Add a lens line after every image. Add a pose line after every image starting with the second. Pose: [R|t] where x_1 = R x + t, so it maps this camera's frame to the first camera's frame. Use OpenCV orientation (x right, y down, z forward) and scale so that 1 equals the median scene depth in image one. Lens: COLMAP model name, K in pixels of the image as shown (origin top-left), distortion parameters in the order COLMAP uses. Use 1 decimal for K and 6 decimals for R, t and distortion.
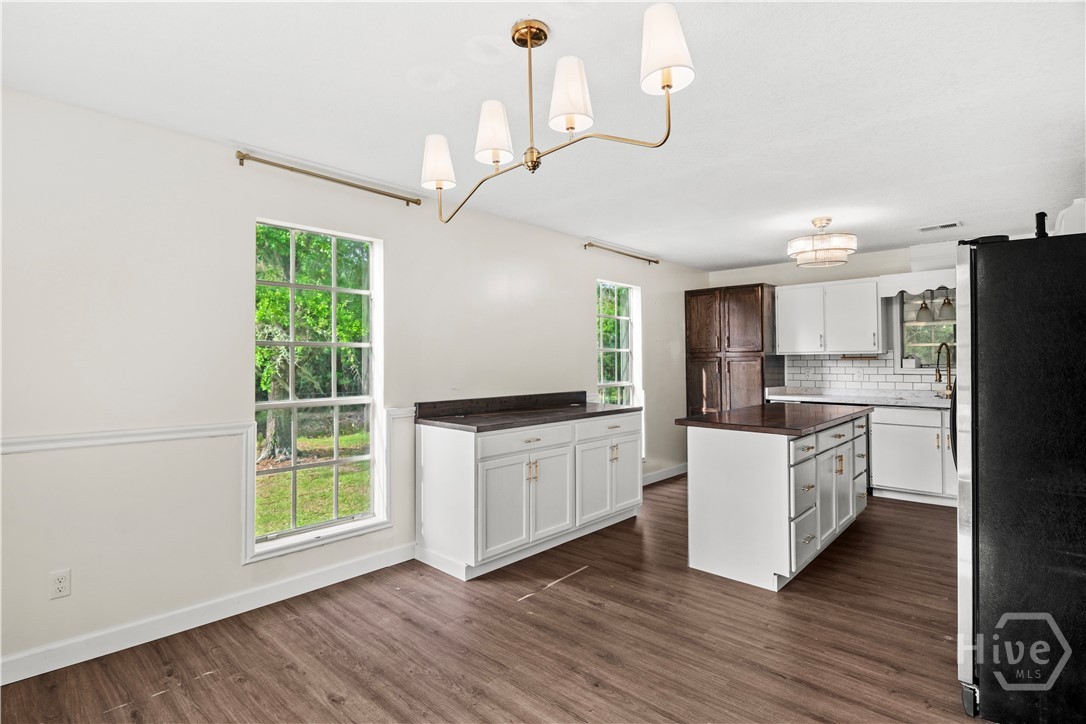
lens RADIAL K [[542.8, 0, 543.7], [0, 542.8, 359.1], [0, 0, 1]] dist [-0.000056, -0.000394]
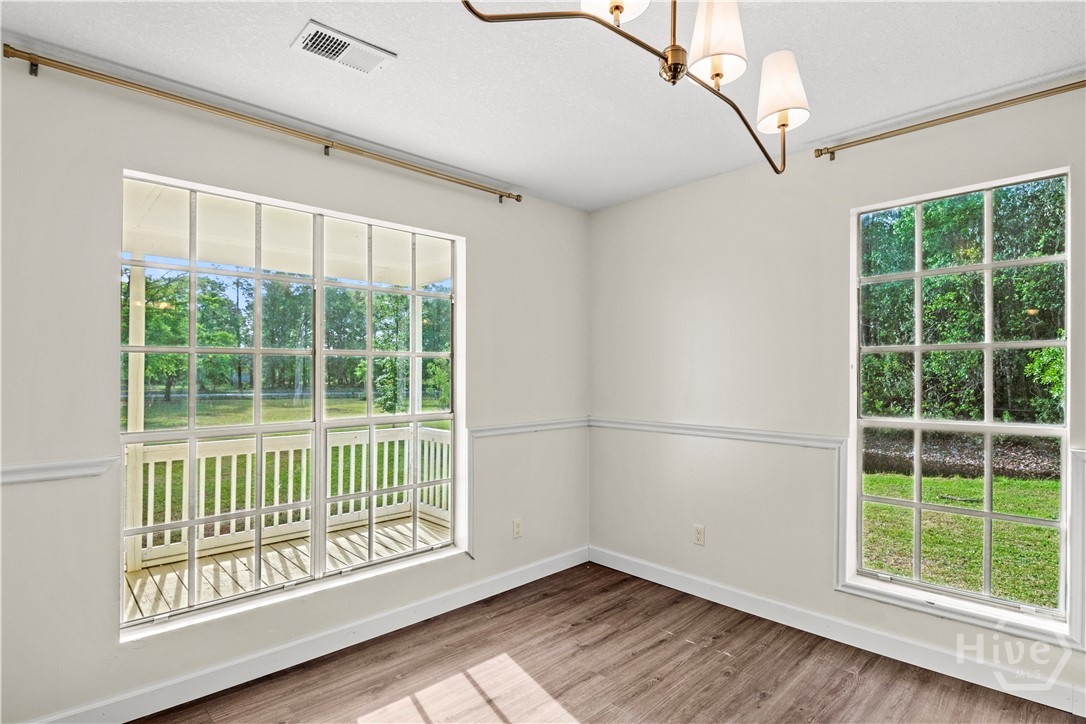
lens RADIAL K [[560.0, 0, 543.1], [0, 560.0, 371.2], [0, 0, 1]] dist [-0.024248, 0.000365]
pose [[-0.068614, -0.002403, -0.997640, 0.938370], [0.009086, 0.999954, -0.003034, 0.009679], [0.997602, -0.009273, -0.068589, 1.255973]]
